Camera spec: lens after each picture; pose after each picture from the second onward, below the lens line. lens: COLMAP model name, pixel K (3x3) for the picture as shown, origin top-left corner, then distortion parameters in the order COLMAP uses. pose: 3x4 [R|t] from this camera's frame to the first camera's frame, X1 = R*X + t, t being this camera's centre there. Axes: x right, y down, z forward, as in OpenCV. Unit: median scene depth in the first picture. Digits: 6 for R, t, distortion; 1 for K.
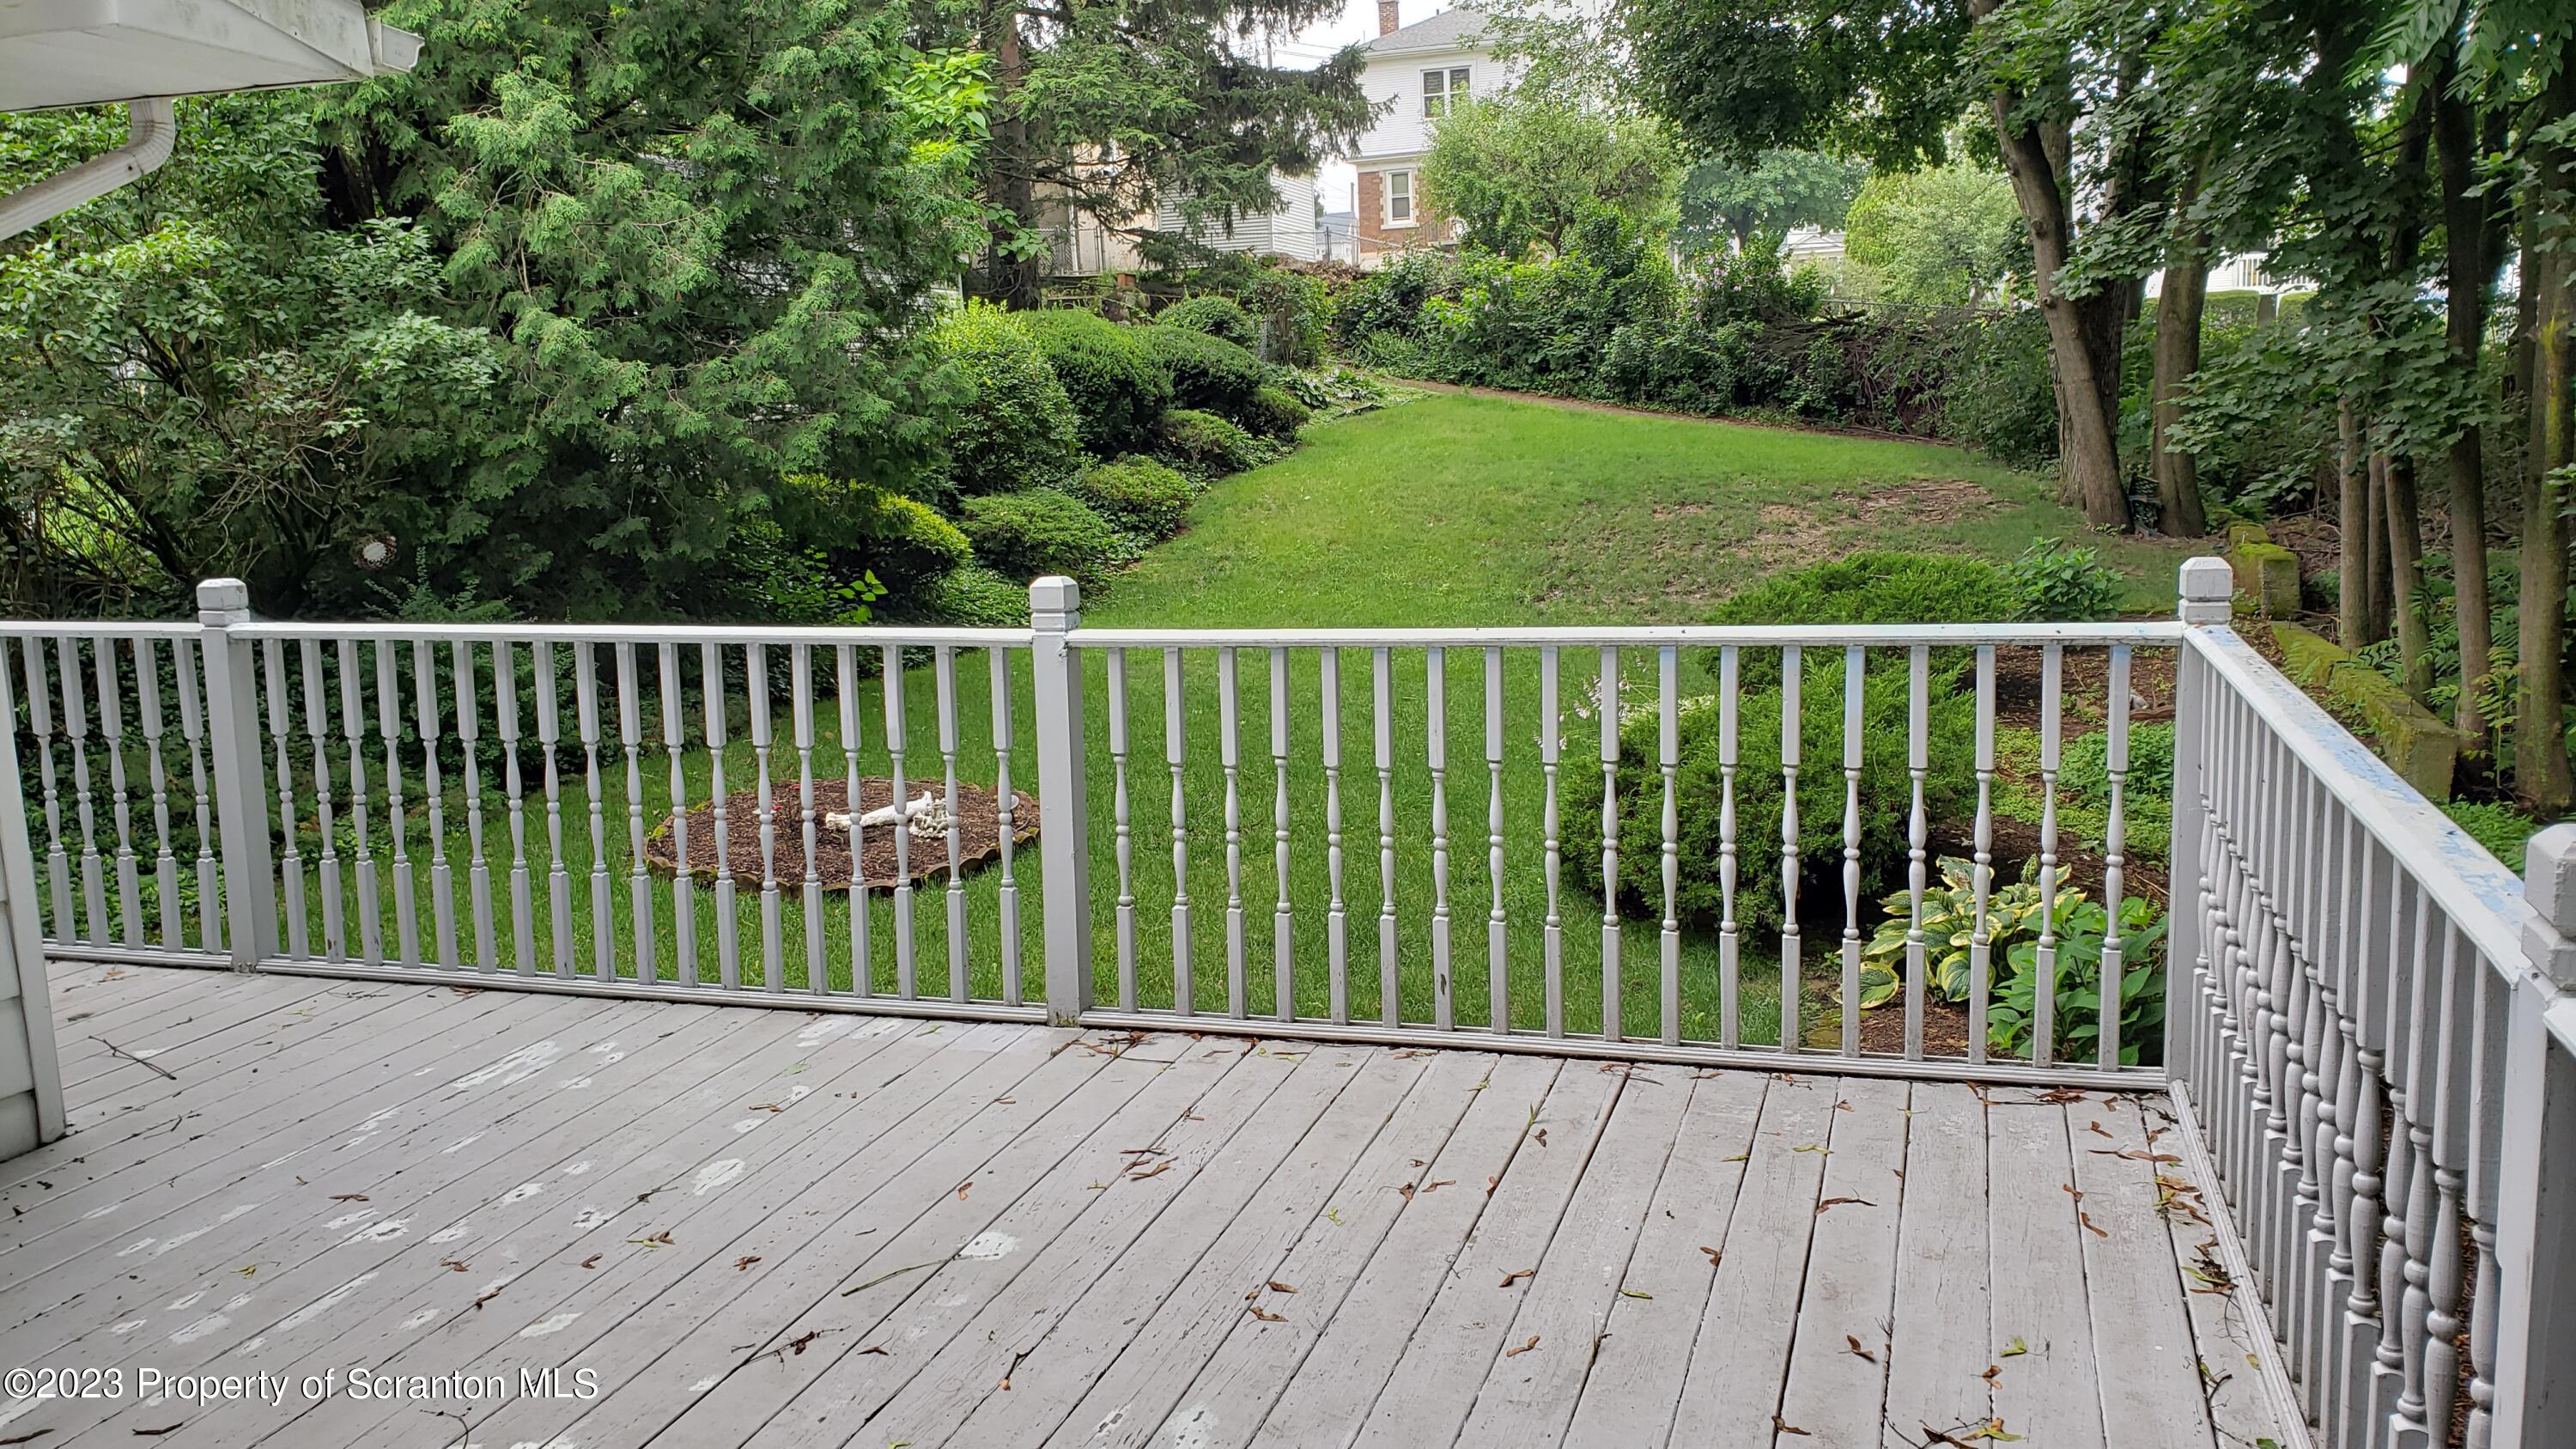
lens RADIAL K [[1986.3, 0, 1282.8], [0, 1986.3, 707.8], [0, 0, 1]] dist [0.260003, -0.669913]
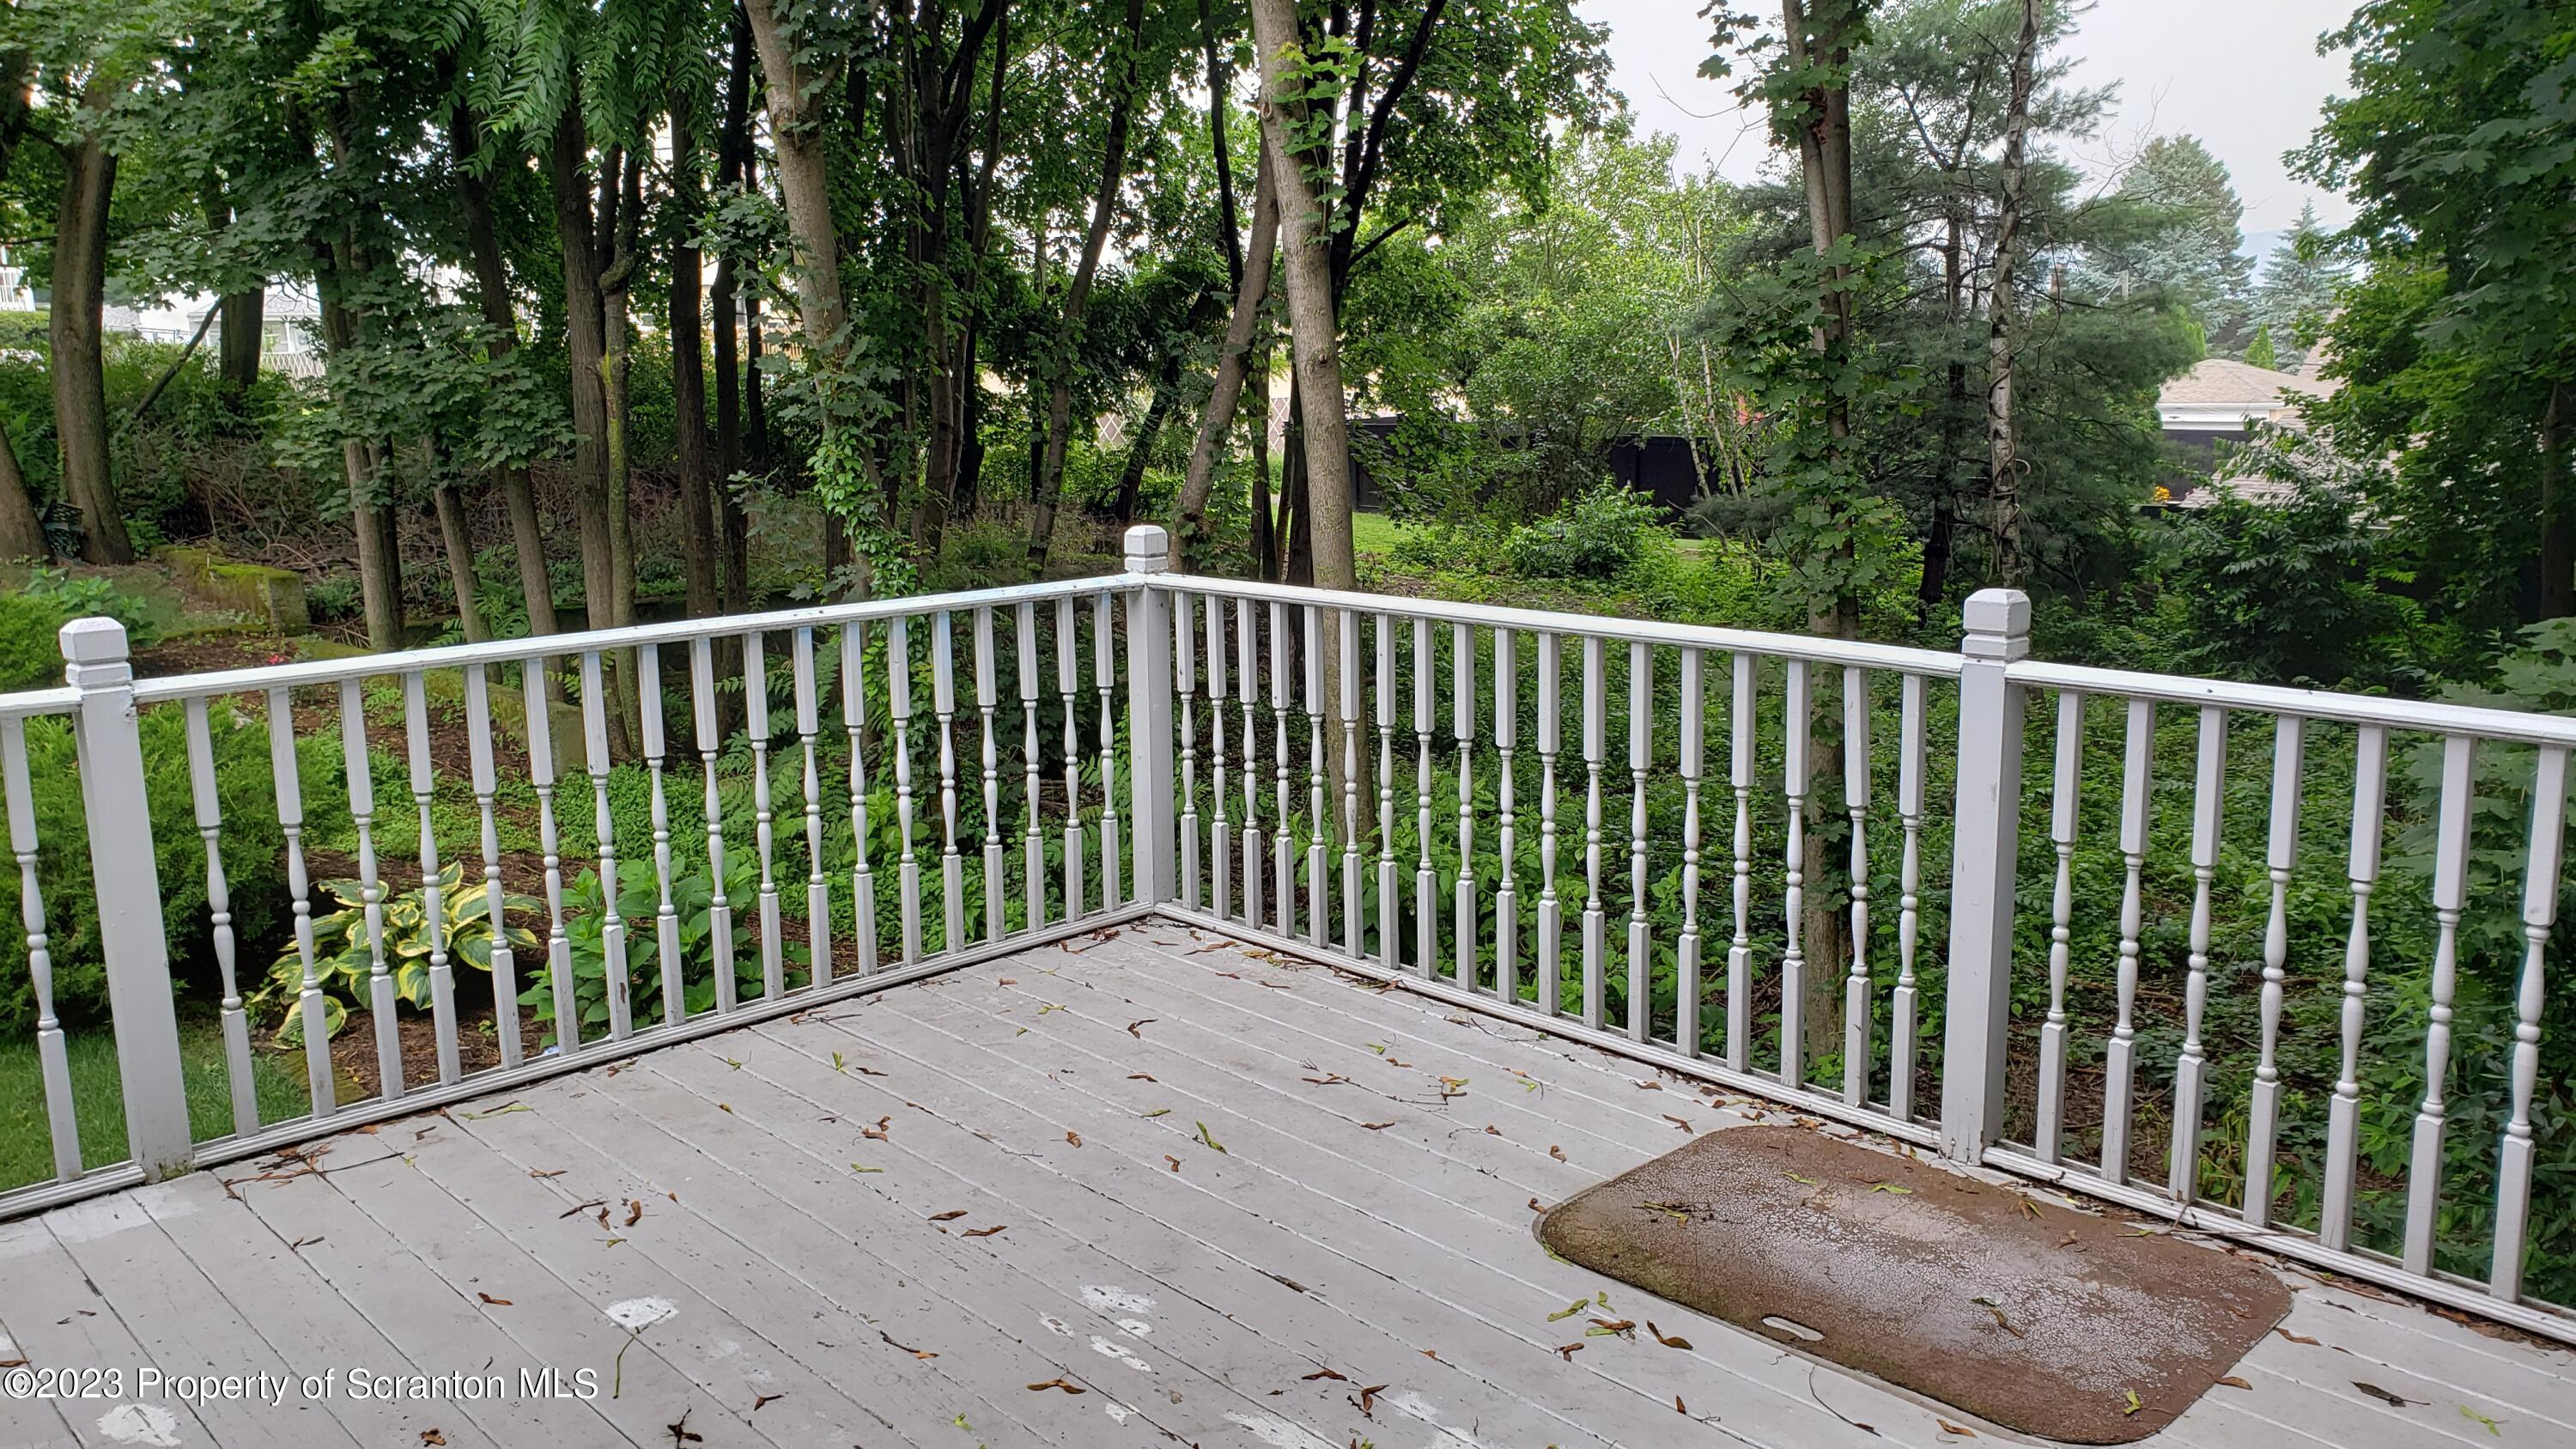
lens RADIAL K [[2002.0, 0, 1280.8], [0, 2002.0, 701.7], [0, 0, 1]] dist [0.031494, -0.006465]
pose [[0.511169, -0.121282, 0.850880, -0.601748], [0.138067, 0.988724, 0.057986, -0.014617], [-0.848318, 0.087838, 0.522151, 0.212970]]
